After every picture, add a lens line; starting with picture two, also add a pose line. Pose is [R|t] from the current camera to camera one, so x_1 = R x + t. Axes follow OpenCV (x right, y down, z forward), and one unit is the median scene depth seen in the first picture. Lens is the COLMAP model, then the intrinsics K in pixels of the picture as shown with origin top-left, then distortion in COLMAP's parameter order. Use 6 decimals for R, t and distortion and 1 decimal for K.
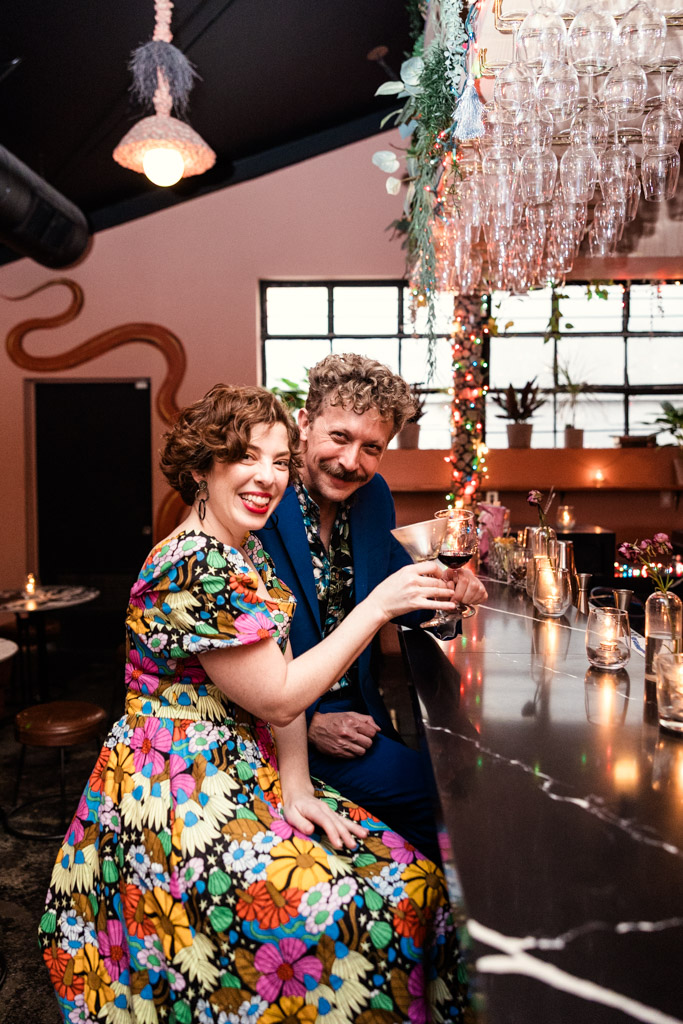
lens RADIAL K [[841.6, 0, 335.0], [0, 841.6, 486.6], [0, 0, 1]] dist [0.003249, 0.000948]
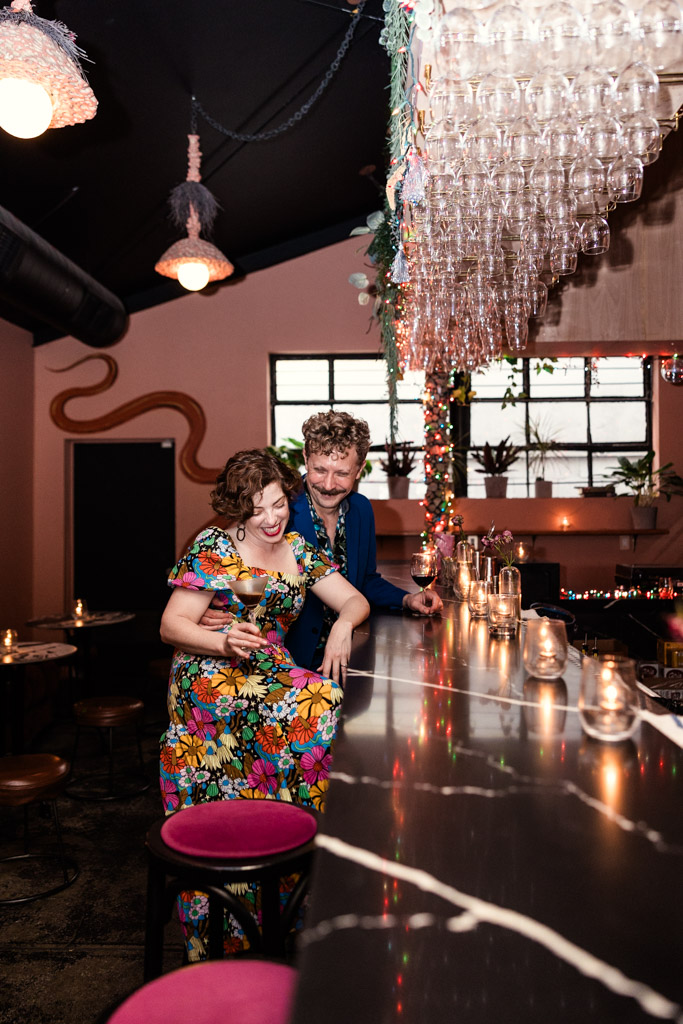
lens RADIAL K [[847.8, 0, 342.3], [0, 847.8, 497.6], [0, 0, 1]] dist [0.004996, -0.003719]
pose [[0.999973, -0.002646, -0.006903, 0.027236], [0.002240, 0.998298, -0.058276, 0.030366], [0.007046, 0.058259, 0.998277, -0.231522]]
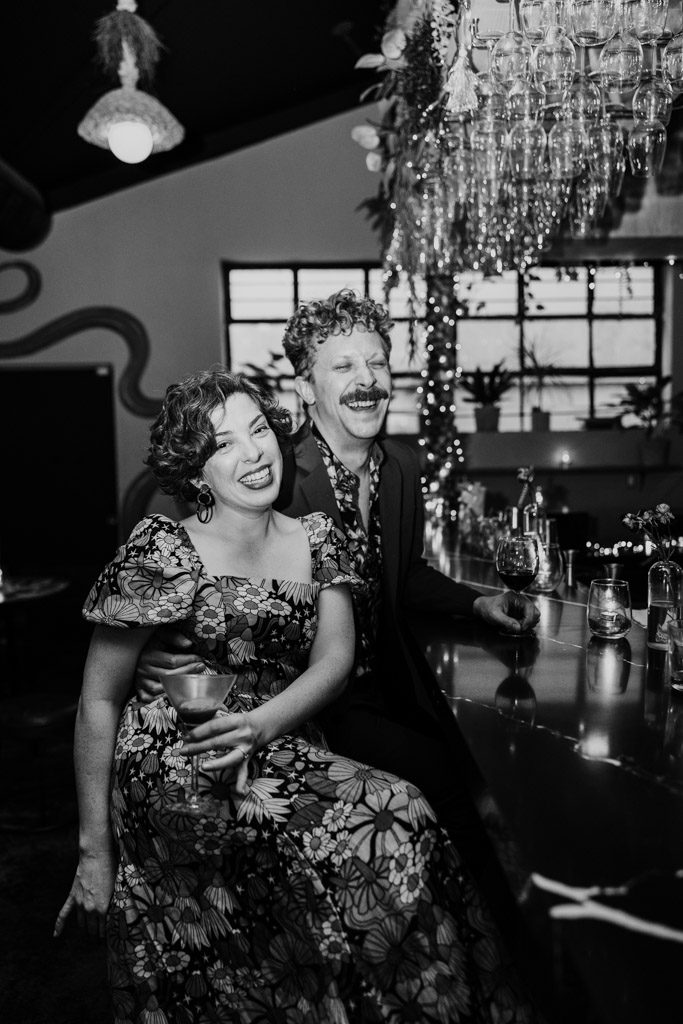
lens RADIAL K [[847.8, 0, 342.3], [0, 847.8, 497.6], [0, 0, 1]] dist [0.004996, -0.003719]
pose [[0.998199, -0.015635, 0.057921, -0.019513], [0.014107, 0.999544, 0.026694, 0.005241], [-0.058312, -0.025829, 0.997964, 0.000862]]
